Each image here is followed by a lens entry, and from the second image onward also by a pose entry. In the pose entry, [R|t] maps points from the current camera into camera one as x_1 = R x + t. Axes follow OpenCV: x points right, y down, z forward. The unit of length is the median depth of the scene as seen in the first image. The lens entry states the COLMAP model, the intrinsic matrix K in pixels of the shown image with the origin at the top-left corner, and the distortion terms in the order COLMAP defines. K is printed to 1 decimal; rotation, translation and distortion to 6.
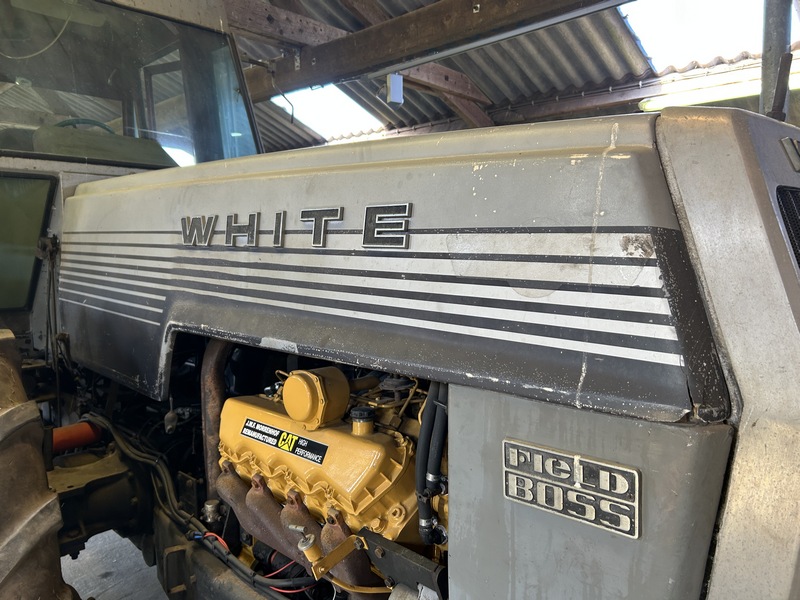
lens RADIAL K [[598.7, 0, 404.4], [0, 598.7, 300.1], [0, 0, 1]] dist [0.046583, -0.065399]
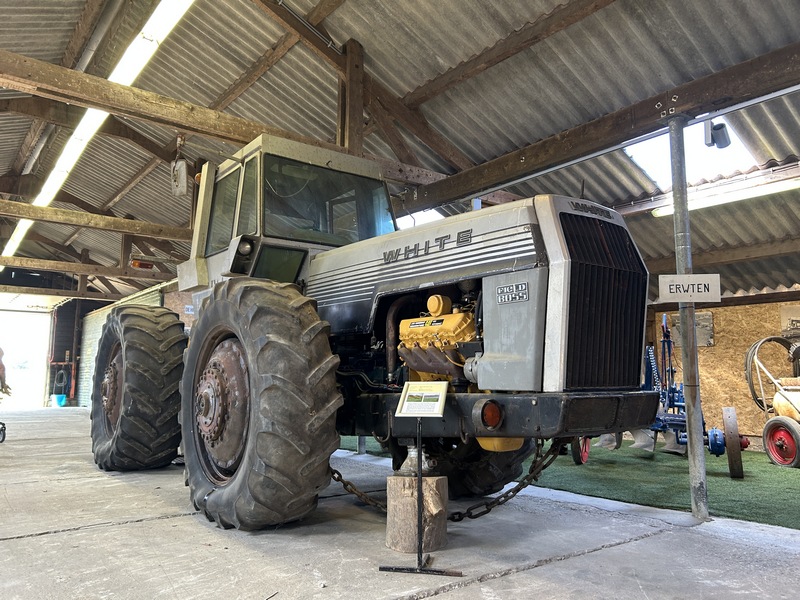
lens RADIAL K [[598.7, 0, 404.4], [0, 598.7, 300.1], [0, 0, 1]] dist [0.046583, -0.065399]
pose [[0.987996, -0.016258, -0.153622, 0.100840], [-0.015560, 0.978916, -0.203670, 0.617862], [0.153694, 0.203615, 0.966912, -1.476605]]
